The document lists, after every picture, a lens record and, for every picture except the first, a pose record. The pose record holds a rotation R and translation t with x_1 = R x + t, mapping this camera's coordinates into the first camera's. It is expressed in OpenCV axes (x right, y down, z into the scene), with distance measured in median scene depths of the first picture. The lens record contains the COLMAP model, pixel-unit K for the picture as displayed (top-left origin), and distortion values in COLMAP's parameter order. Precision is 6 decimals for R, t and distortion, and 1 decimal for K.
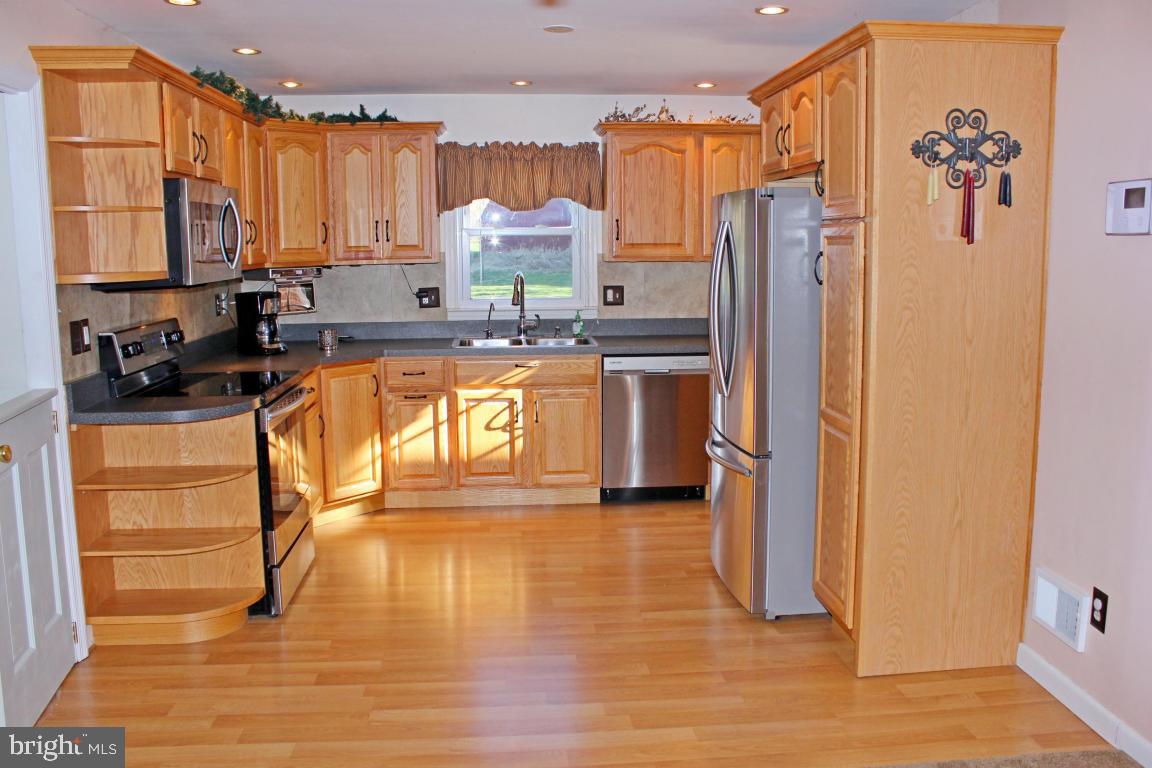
lens RADIAL K [[962.2, 0, 581.0], [0, 962.2, 383.8], [0, 0, 1]] dist [-0.172112, 0.163416]
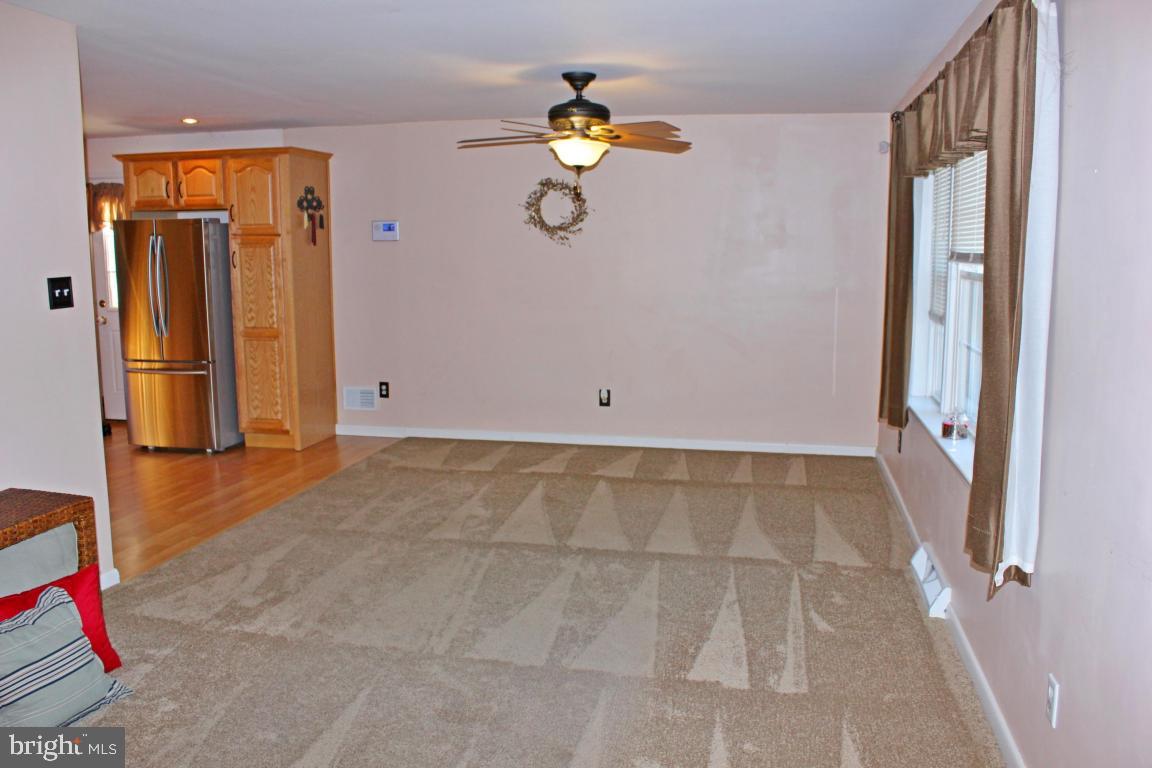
lens RADIAL K [[962.2, 0, 581.0], [0, 962.2, 383.8], [0, 0, 1]] dist [-0.172112, 0.163416]
pose [[0.286619, -0.129430, 0.949261, -1.639714], [0.119824, 0.987895, 0.098518, 0.032918], [-0.950522, 0.085507, 0.298658, -0.276911]]
